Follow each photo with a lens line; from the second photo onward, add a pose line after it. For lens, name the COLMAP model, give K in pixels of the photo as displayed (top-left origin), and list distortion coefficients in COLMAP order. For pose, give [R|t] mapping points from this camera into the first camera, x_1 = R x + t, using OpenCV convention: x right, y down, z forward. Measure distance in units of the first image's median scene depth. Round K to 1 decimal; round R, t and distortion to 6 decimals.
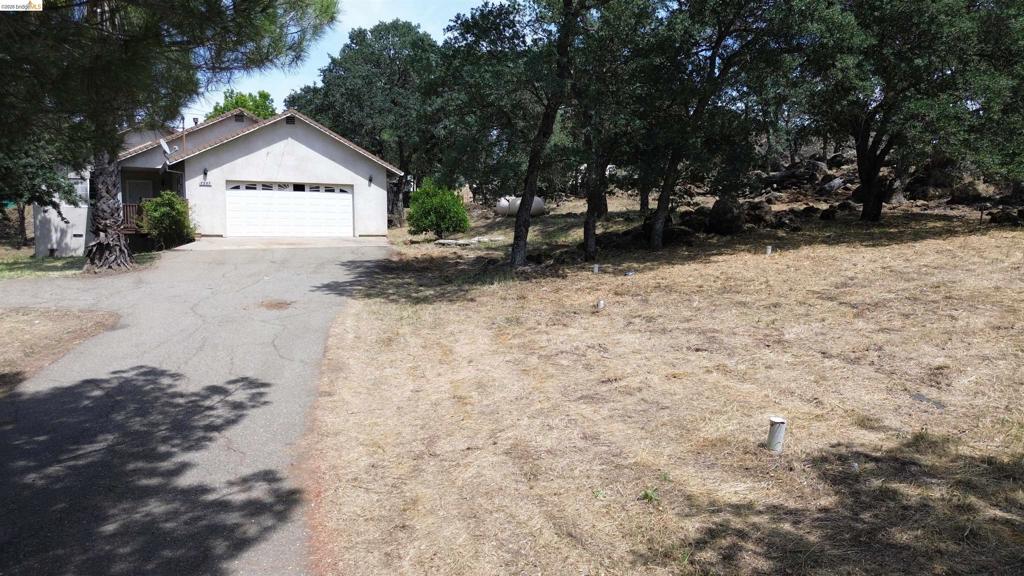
lens RADIAL K [[744.3, 0, 508.0], [0, 744.3, 291.3], [0, 0, 1]] dist [0.028592, -0.025719]
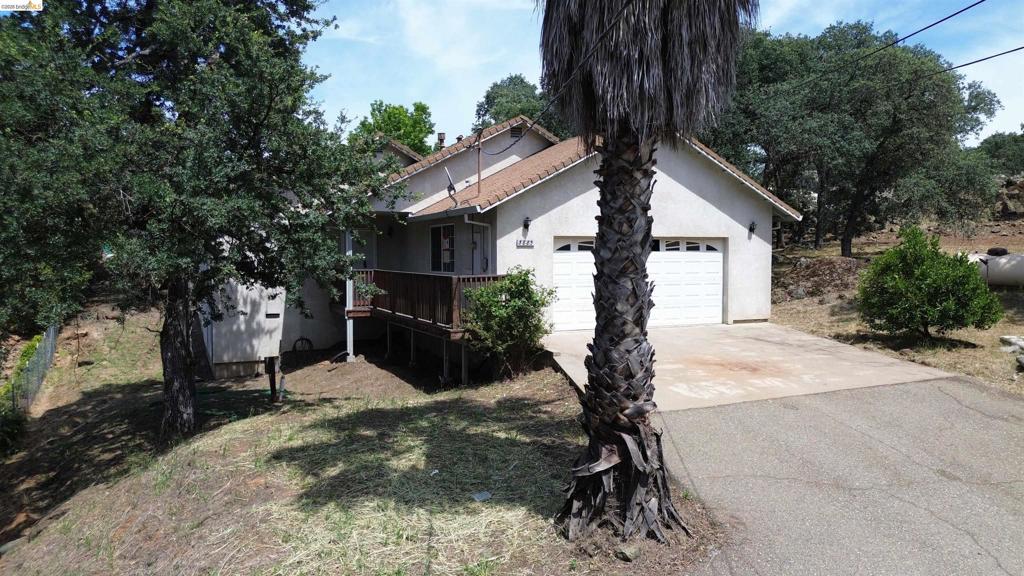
lens RADIAL K [[744.3, 0, 518.2], [0, 744.3, 291.6], [0, 0, 1]] dist [0.028592, -0.025719]
pose [[0.998947, 0.002727, -0.045801, -0.353386], [-0.003825, 0.999707, -0.023903, -0.085015], [0.045722, 0.024053, 0.998665, 0.389892]]
